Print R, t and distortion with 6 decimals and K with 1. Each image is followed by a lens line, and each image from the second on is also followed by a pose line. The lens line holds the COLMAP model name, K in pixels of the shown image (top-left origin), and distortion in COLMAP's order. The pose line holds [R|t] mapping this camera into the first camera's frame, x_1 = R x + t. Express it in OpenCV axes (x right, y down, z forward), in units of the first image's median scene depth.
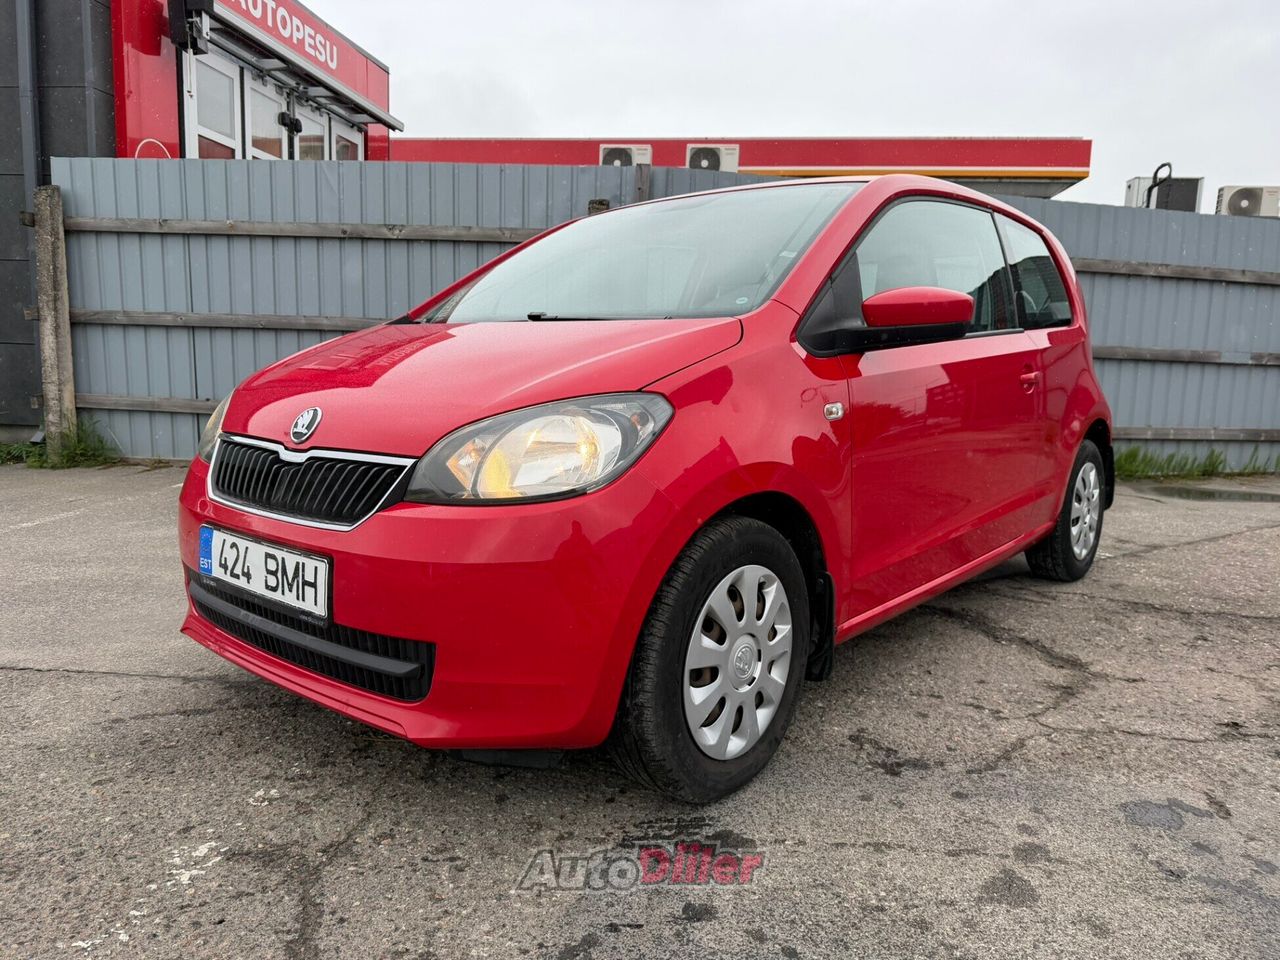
lens RADIAL K [[918.7, 0, 632.5], [0, 918.7, 488.5], [0, 0, 1]] dist [0.017289, -0.022712]
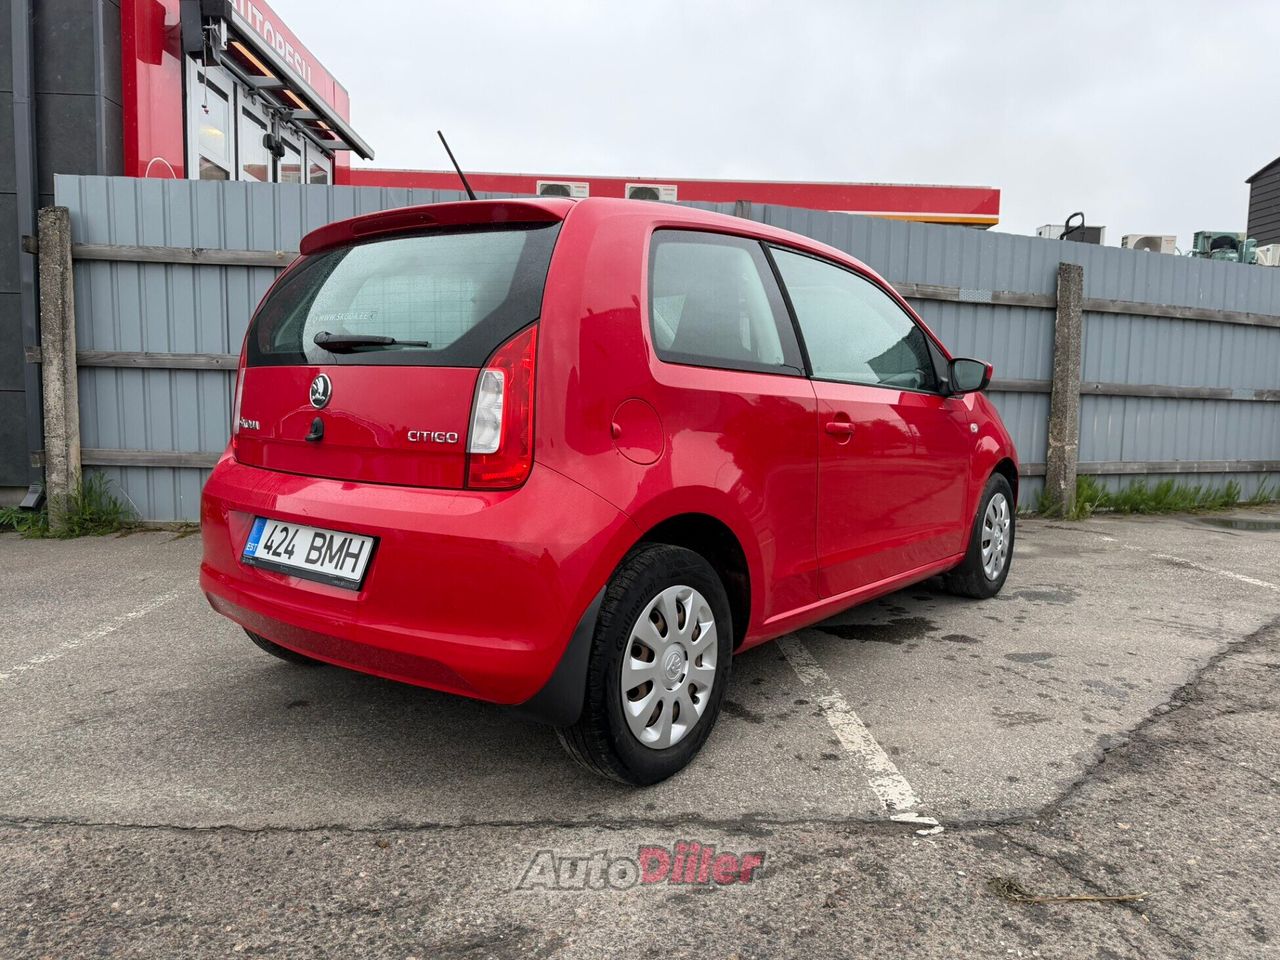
lens RADIAL K [[918.7, 0, 633.2], [0, 918.7, 477.6], [0, 0, 1]] dist [0.017289, -0.022712]
pose [[0.985760, -0.023308, 0.166538, -0.249121], [0.031319, 0.998467, -0.045638, -0.021960], [-0.165219, 0.050204, 0.984978, 0.081931]]
